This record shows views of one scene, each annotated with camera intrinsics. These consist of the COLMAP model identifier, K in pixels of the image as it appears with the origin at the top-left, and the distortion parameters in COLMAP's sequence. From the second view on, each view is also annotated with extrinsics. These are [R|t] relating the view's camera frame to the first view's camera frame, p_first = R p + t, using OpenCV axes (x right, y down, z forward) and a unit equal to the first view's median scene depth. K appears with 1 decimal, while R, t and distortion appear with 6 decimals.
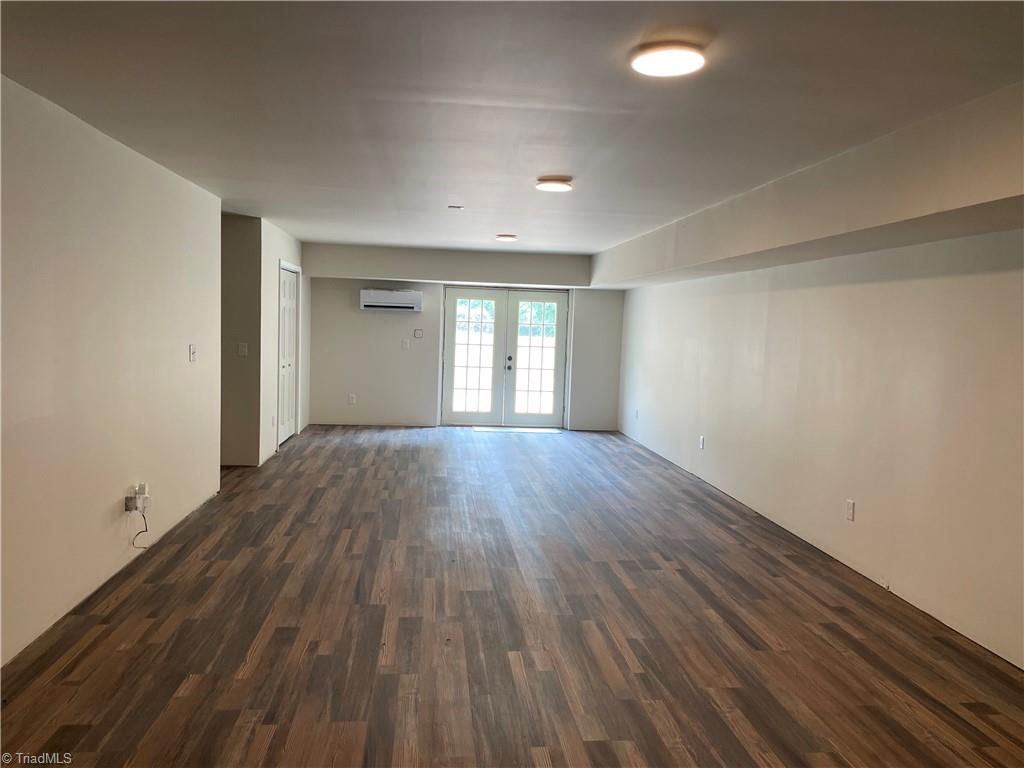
lens RADIAL K [[781.7, 0, 512.7], [0, 781.7, 390.6], [0, 0, 1]] dist [0.104628, -0.163713]
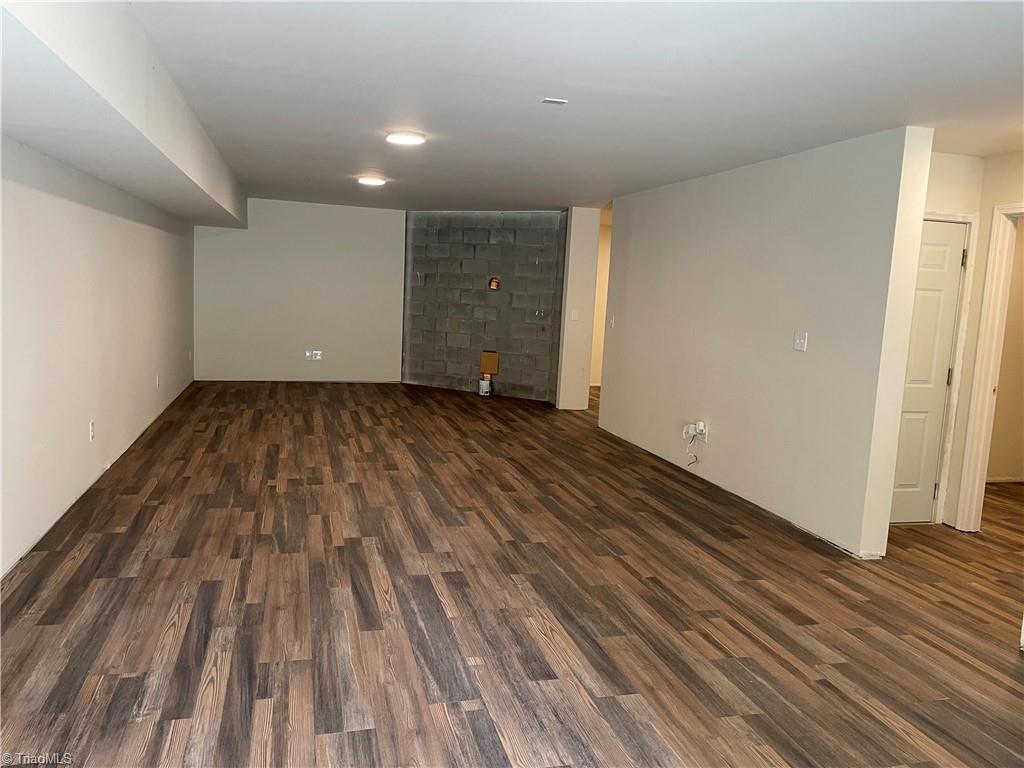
lens RADIAL K [[781.7, 0, 512.7], [0, 781.7, 390.6], [0, 0, 1]] dist [0.104628, -0.163713]
pose [[-0.983393, -0.060824, -0.170991, 0.063642], [-0.096432, 0.973282, 0.208382, -0.156546], [0.153748, 0.221411, -0.962984, 1.929955]]
